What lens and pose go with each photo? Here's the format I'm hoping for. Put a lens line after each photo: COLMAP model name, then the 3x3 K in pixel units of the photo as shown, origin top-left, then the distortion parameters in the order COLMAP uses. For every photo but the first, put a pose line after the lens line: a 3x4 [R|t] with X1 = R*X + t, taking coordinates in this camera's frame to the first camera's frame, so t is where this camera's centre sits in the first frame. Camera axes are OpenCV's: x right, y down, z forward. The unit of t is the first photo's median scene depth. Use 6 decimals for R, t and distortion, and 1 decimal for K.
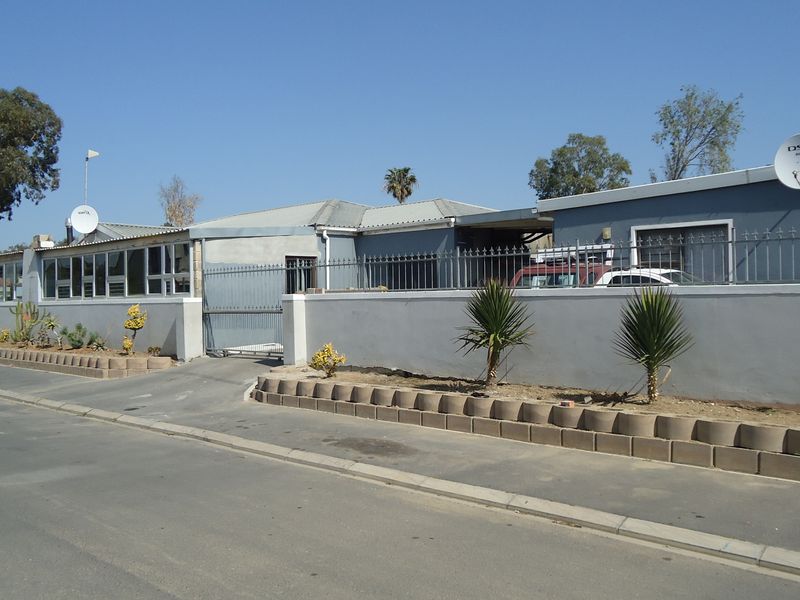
lens RADIAL K [[785.3, 0, 391.2], [0, 785.3, 299.4], [0, 0, 1]] dist [-0.024730, 0.033739]
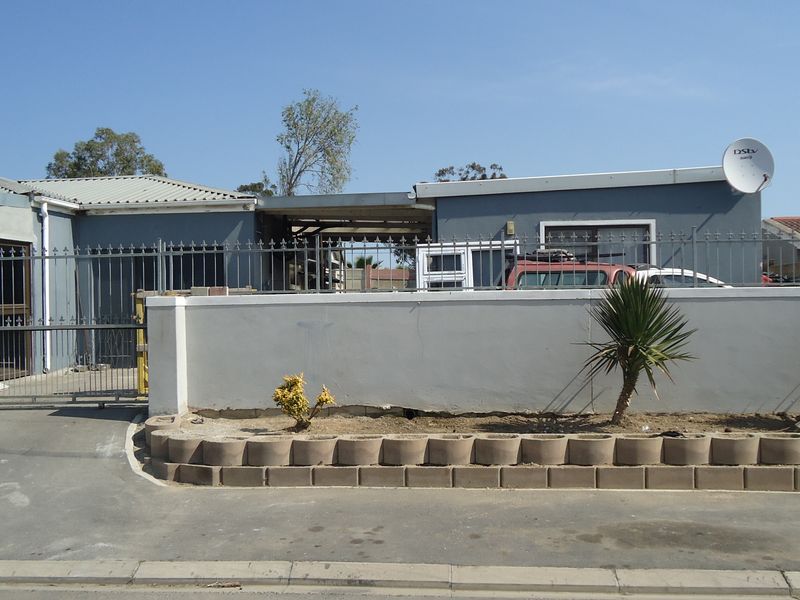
lens RADIAL K [[785.3, 0, 391.2], [0, 785.3, 299.4], [0, 0, 1]] dist [-0.024730, 0.033739]
pose [[0.774105, 0.002670, 0.633051, -0.349008], [0.006717, 0.999900, -0.012431, 0.003872], [-0.633021, 0.013875, 0.774010, 0.392406]]
